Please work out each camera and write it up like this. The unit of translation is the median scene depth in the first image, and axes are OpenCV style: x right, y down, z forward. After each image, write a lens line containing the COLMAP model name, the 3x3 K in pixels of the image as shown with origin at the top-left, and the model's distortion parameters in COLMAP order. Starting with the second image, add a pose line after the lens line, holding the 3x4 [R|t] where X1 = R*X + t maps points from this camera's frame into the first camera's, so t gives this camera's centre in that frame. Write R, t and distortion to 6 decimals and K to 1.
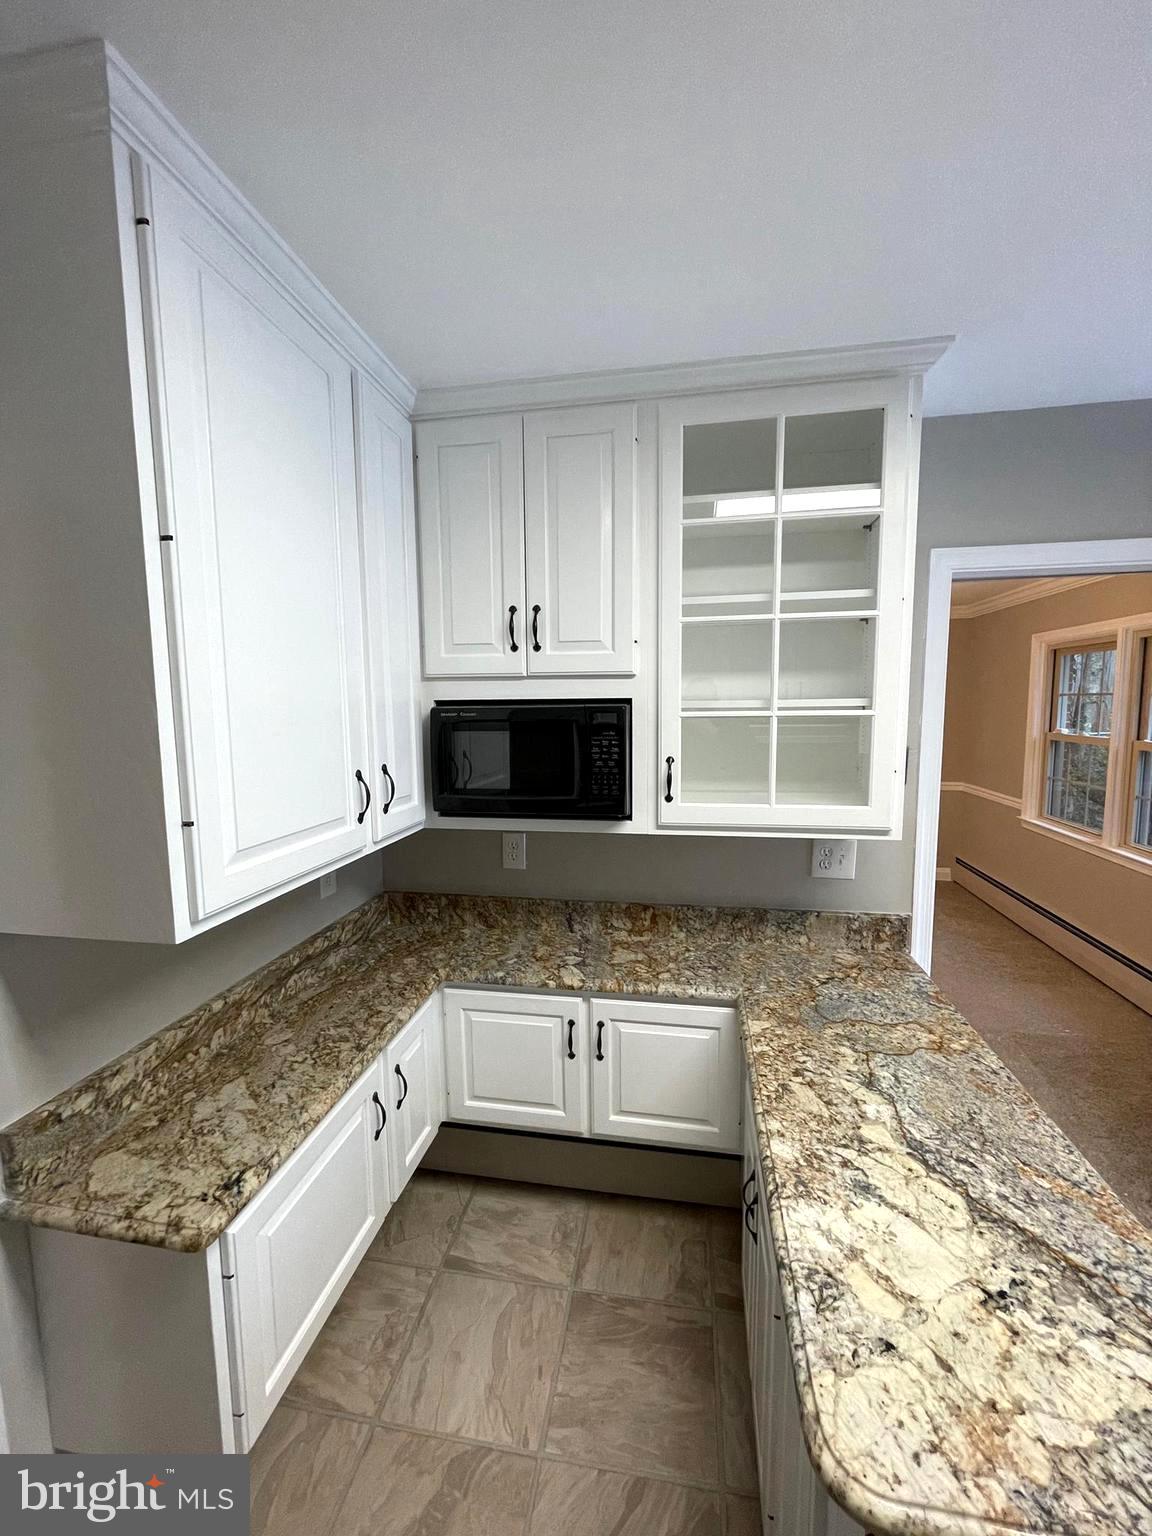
lens RADIAL K [[613.0, 0, 576.0], [0, 613.0, 768.0], [0, 0, 1]] dist [-0.000551, -0.000452]
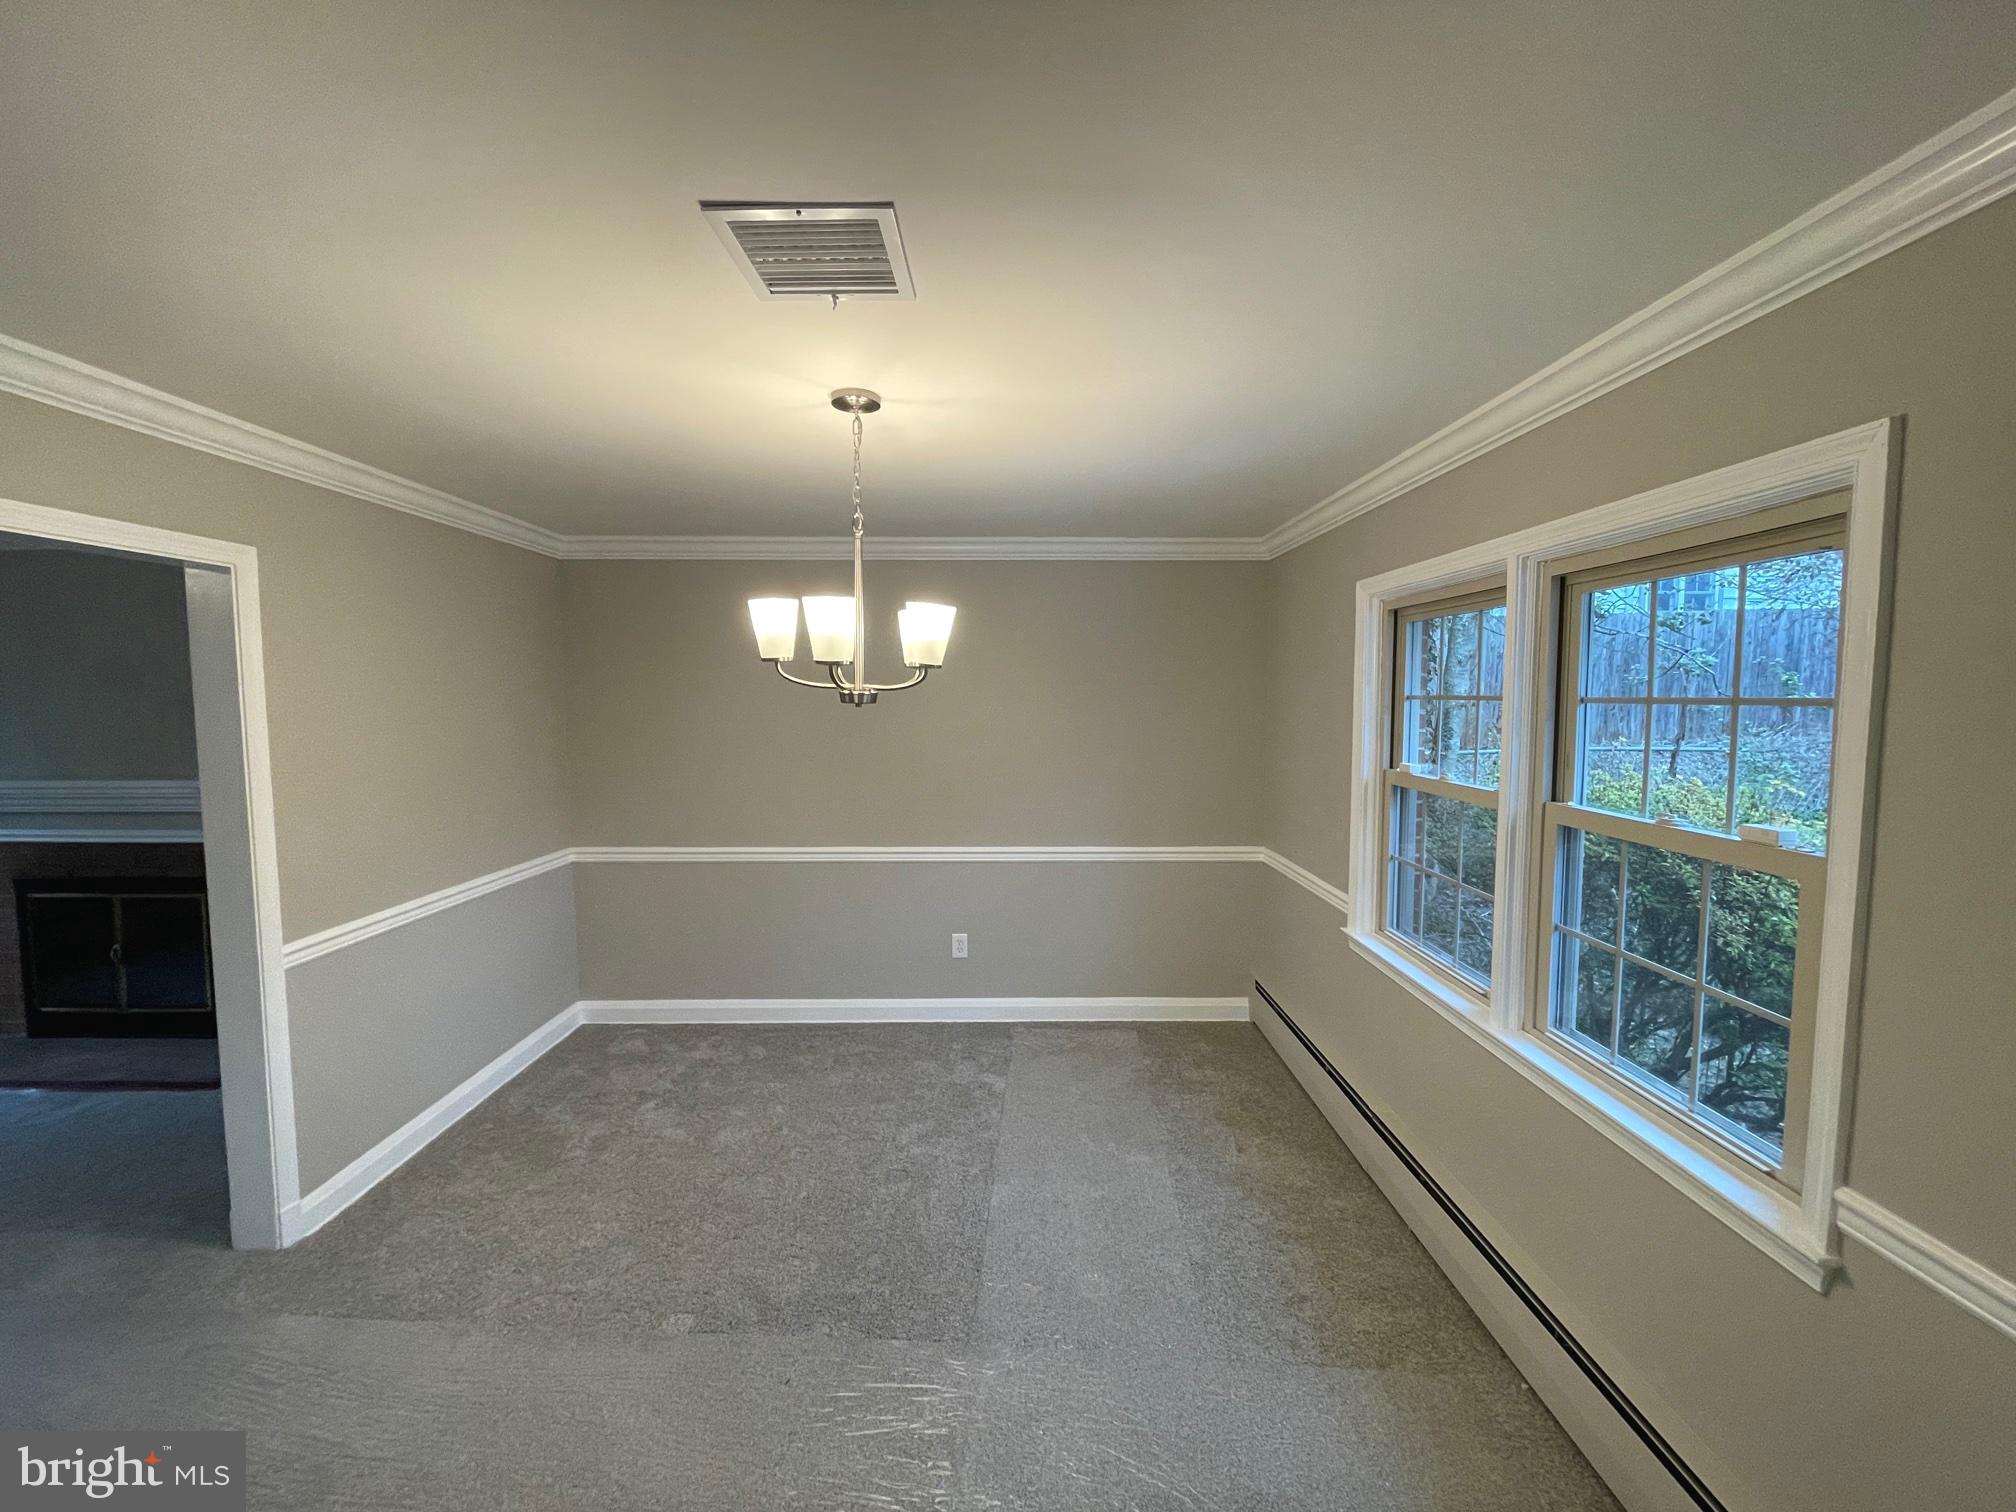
lens RADIAL K [[823.5, 0, 997.8], [0, 823.5, 751.4], [0, 0, 1]] dist [-0.003590, -0.000091]
pose [[0.982377, 0.001066, 0.186909, 0.321962], [0.006053, 0.999278, -0.037514, -0.050054], [-0.186814, 0.037985, 0.981661, 0.385273]]
